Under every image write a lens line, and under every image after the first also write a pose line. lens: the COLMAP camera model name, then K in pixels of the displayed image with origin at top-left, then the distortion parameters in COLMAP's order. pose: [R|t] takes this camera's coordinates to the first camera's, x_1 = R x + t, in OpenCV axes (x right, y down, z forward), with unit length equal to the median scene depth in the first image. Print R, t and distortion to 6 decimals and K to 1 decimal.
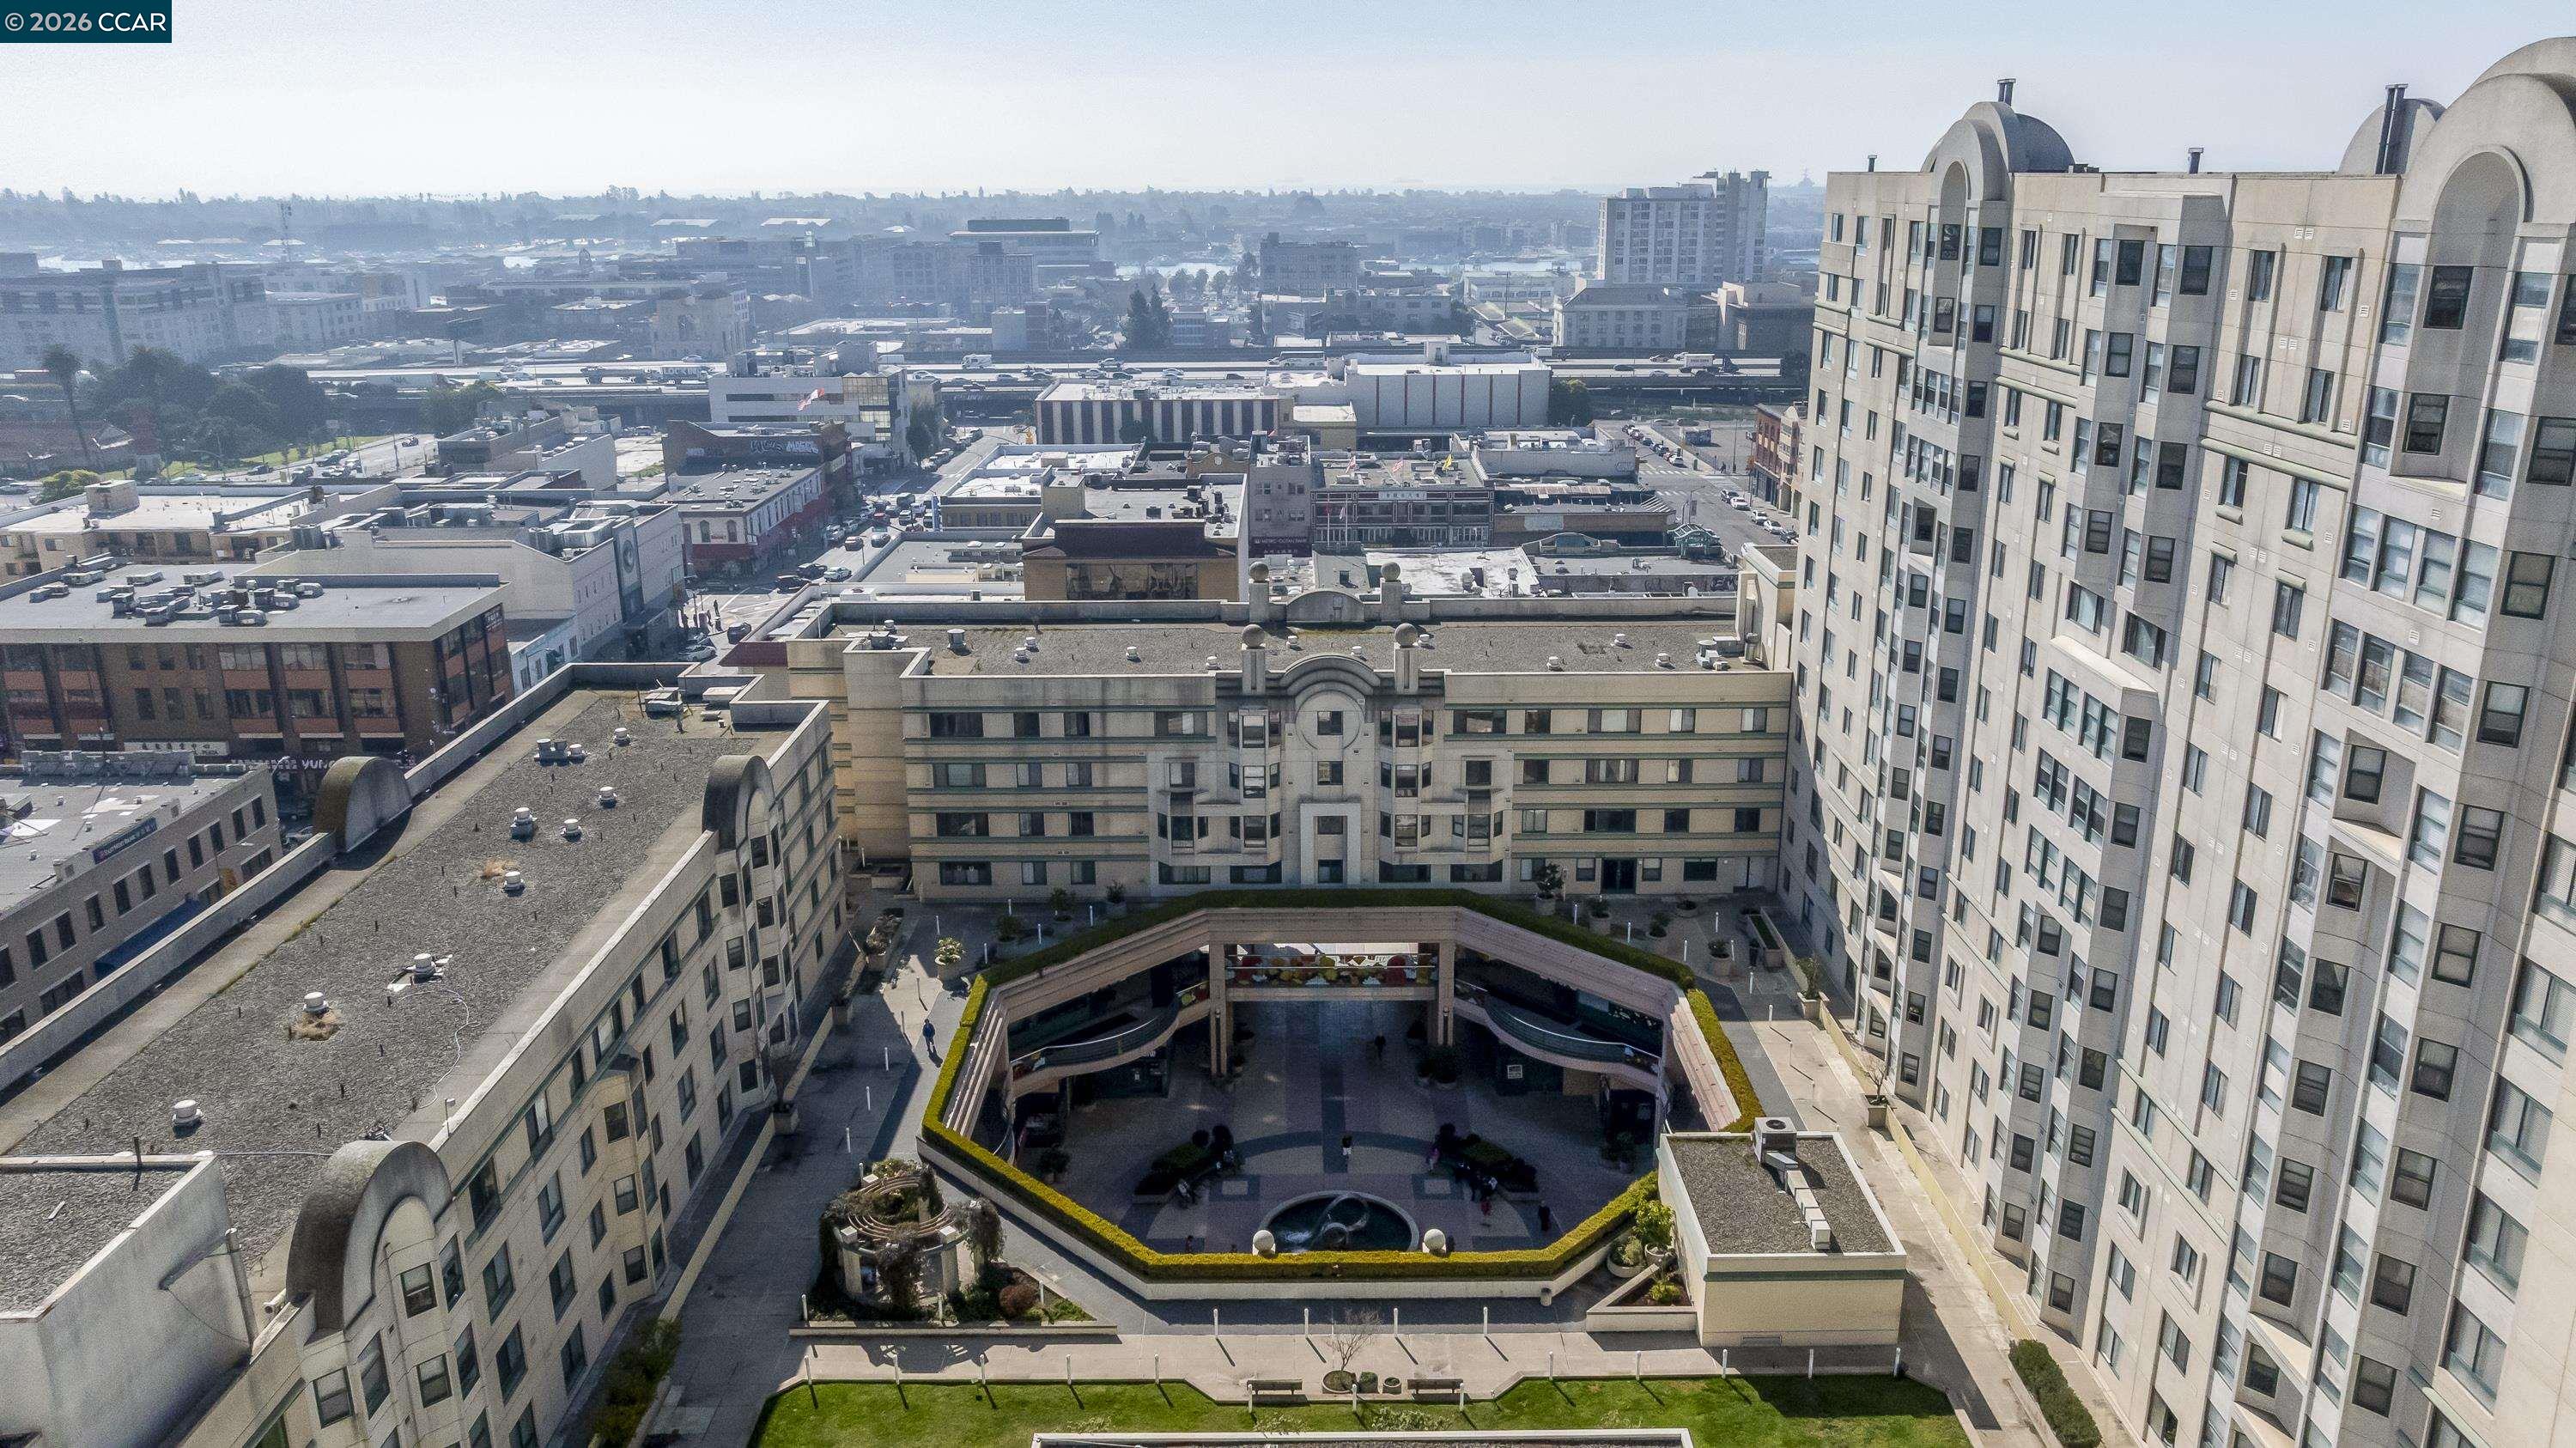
lens RADIAL K [[1809.8, 0, 1302.2], [0, 1809.8, 712.3], [0, 0, 1]] dist [-0.001192, 0.015163]
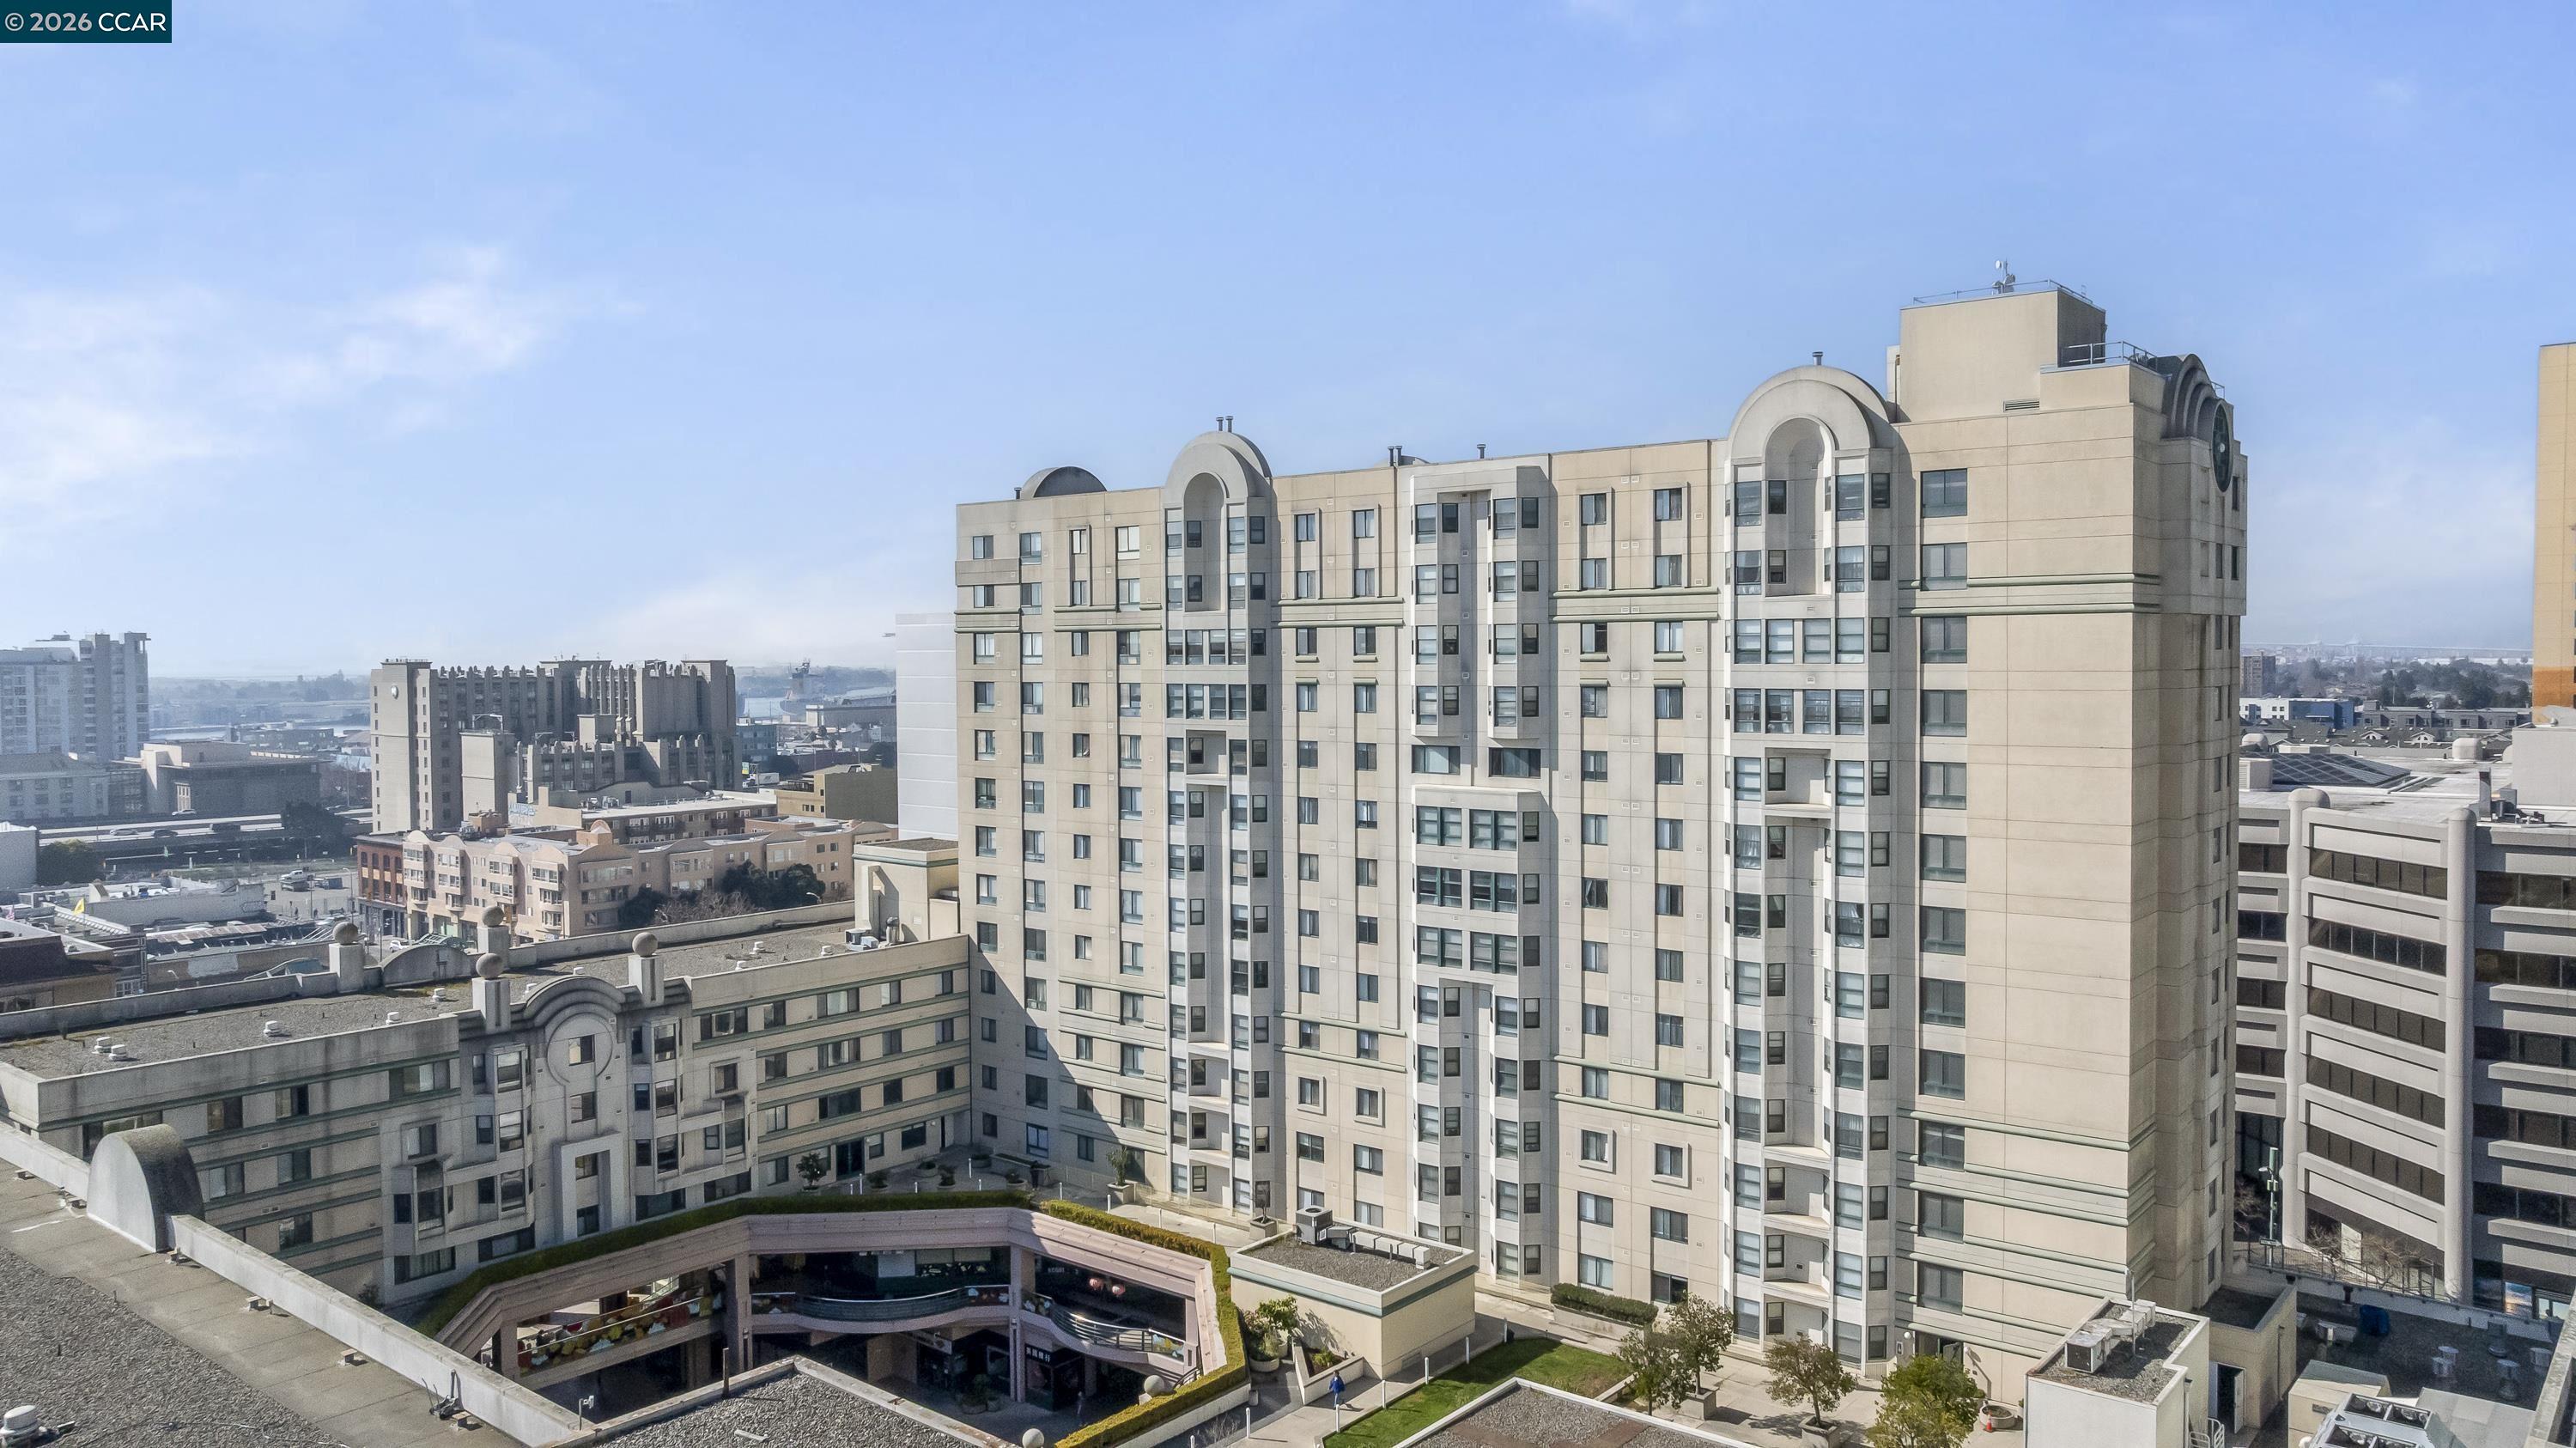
lens RADIAL K [[1809.8, 0, 1293.3], [0, 1809.8, 727.1], [0, 0, 1]] dist [-0.001192, 0.015163]
pose [[0.646617, -0.032355, 0.762129, -0.443943], [0.221958, 0.963851, -0.147398, 0.063223], [-0.729809, 0.264470, 0.630423, 0.113977]]
